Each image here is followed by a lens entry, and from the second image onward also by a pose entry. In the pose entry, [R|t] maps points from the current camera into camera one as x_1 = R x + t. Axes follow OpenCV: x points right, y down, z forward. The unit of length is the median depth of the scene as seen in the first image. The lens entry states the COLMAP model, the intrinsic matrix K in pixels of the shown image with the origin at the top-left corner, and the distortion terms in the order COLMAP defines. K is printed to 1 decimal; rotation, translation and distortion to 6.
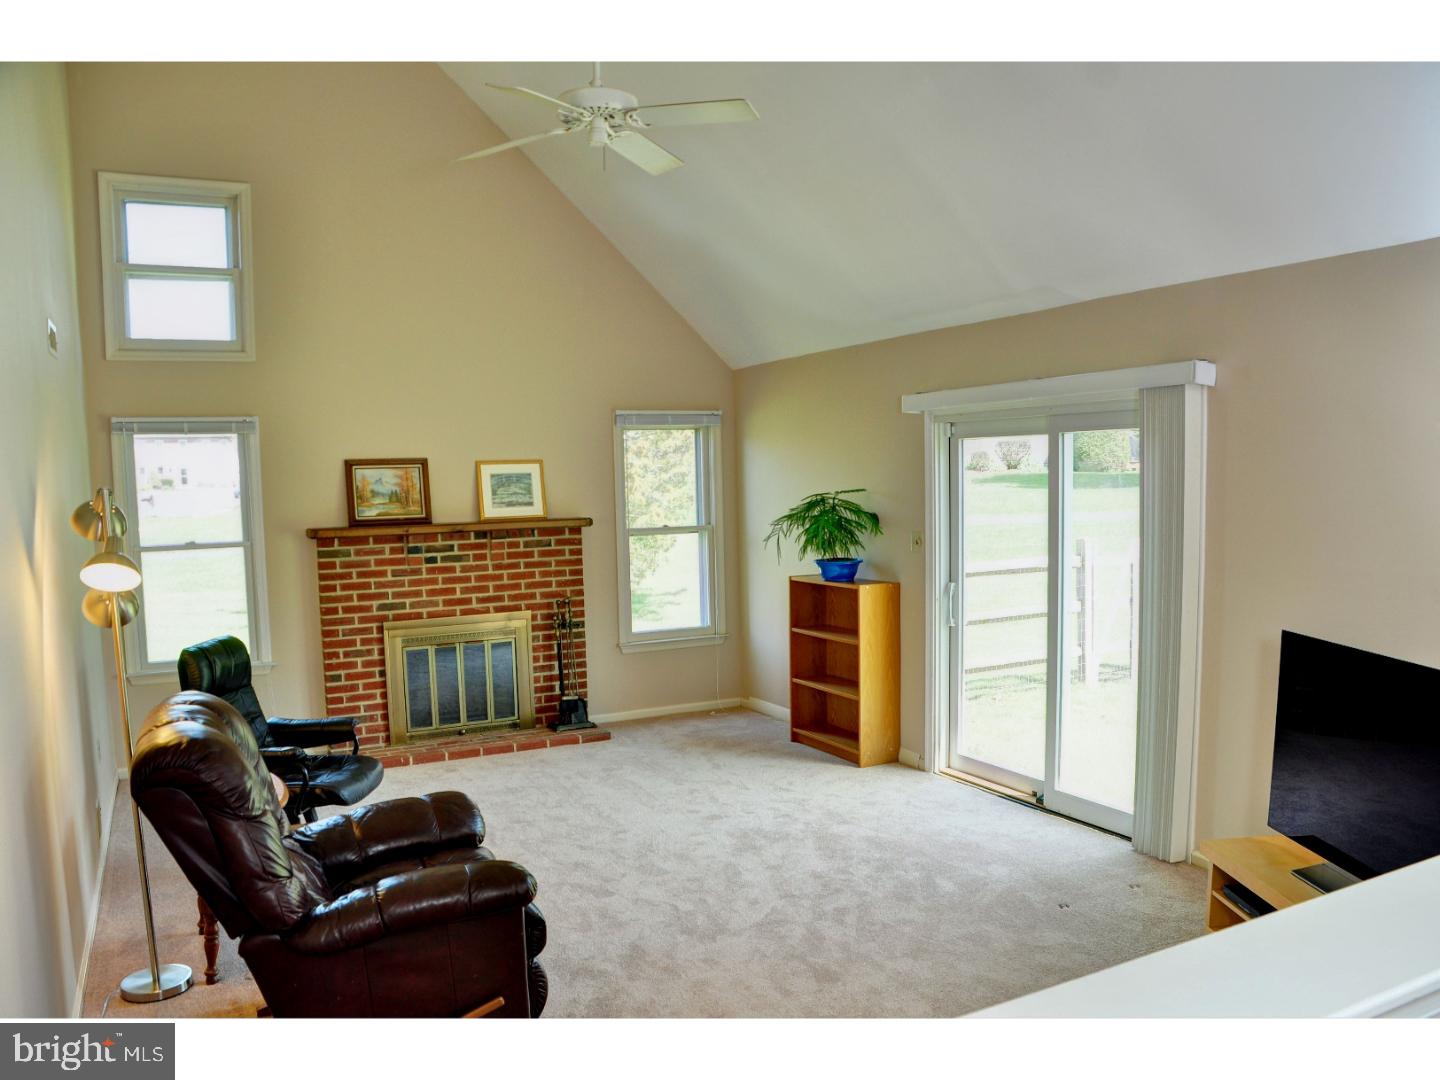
lens RADIAL K [[1149.4, 0, 772.0], [0, 1149.4, 578.2], [0, 0, 1]] dist [-0.152663, 0.090619]
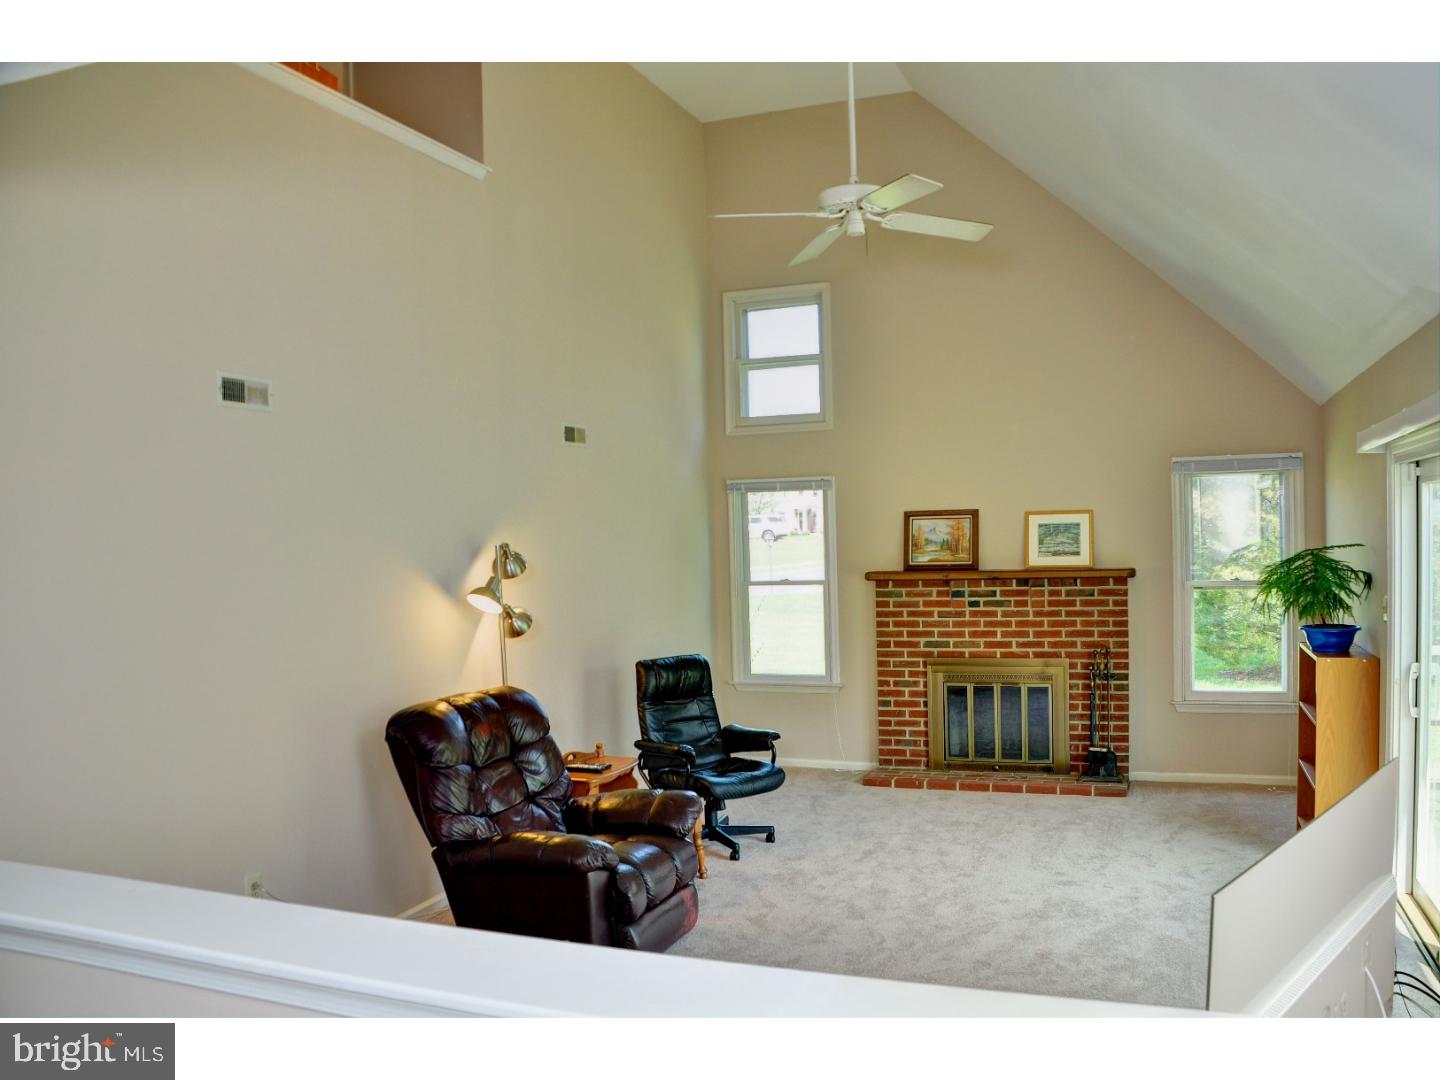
lens RADIAL K [[1149.4, 0, 725.0], [0, 1149.4, 568.3], [0, 0, 1]] dist [-0.152663, 0.090619]
pose [[0.647658, 0.024839, -0.761526, 0.377579], [-0.055883, 0.998325, -0.014965, -0.020667], [0.759879, 0.052248, 0.647961, 0.118073]]
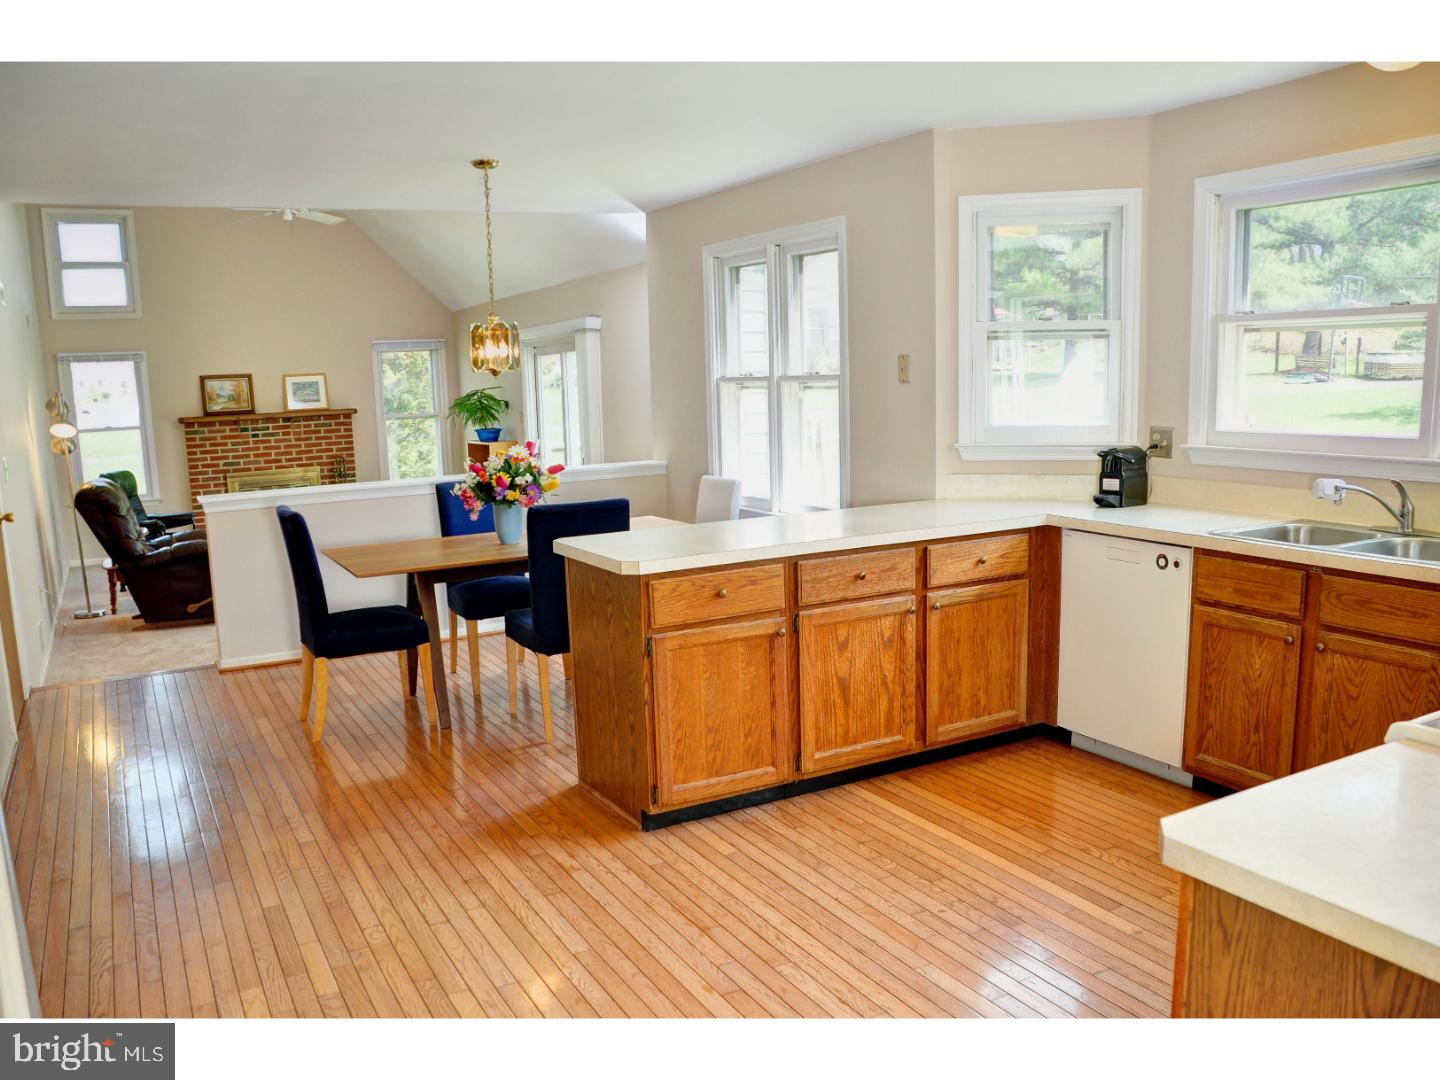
lens RADIAL K [[1149.4, 0, 744.5], [0, 1149.4, 574.1], [0, 0, 1]] dist [-0.152663, 0.090619]
pose [[0.999759, -0.013125, 0.017572, 0.387502], [0.011681, 0.996737, 0.079869, 0.064454], [-0.018563, -0.079644, 0.996650, -0.663378]]
